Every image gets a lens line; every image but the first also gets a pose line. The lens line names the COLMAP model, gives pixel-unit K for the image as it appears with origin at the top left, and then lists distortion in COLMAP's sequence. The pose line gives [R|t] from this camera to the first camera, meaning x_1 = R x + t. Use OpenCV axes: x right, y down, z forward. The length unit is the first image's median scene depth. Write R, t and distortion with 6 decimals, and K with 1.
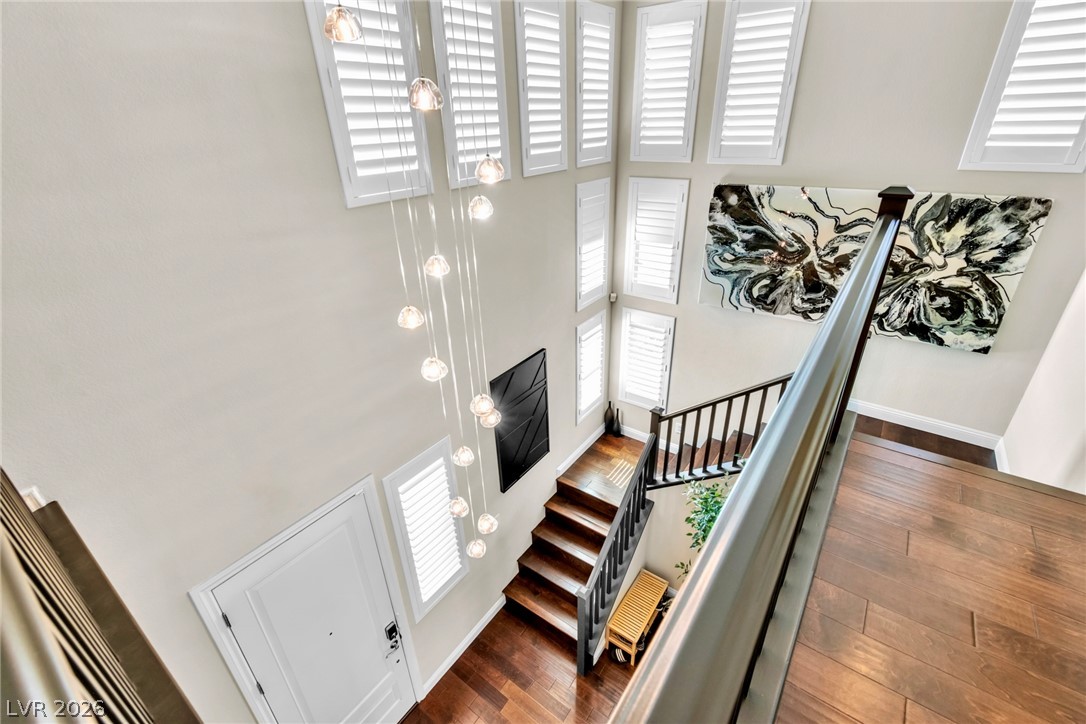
lens RADIAL K [[483.3, 0, 550.5], [0, 483.3, 358.4], [0, 0, 1]] dist [0.002576, 0.000371]
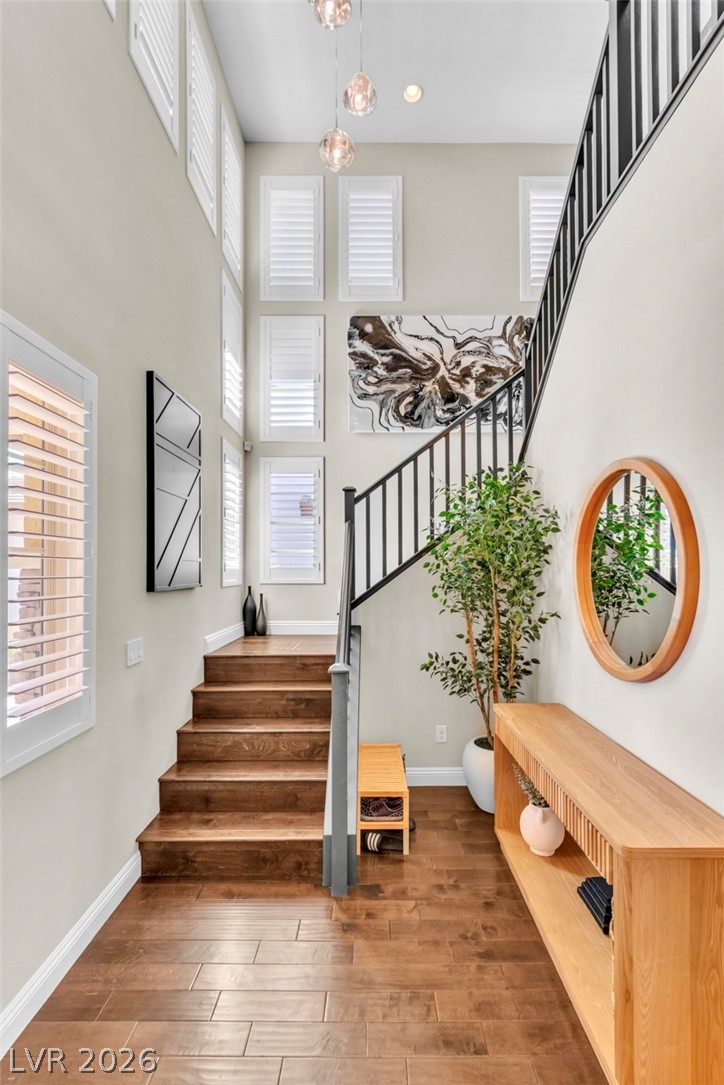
lens RADIAL K [[482.9, 0, 379.5], [0, 482.9, 562.4], [0, 0, 1]] dist [0.002576, 0.000371]
pose [[0.807839, 0.028370, 0.588720, -0.227496], [0.254638, 0.884017, -0.392013, 0.568894], [-0.531560, 0.466593, 0.706919, 0.459457]]
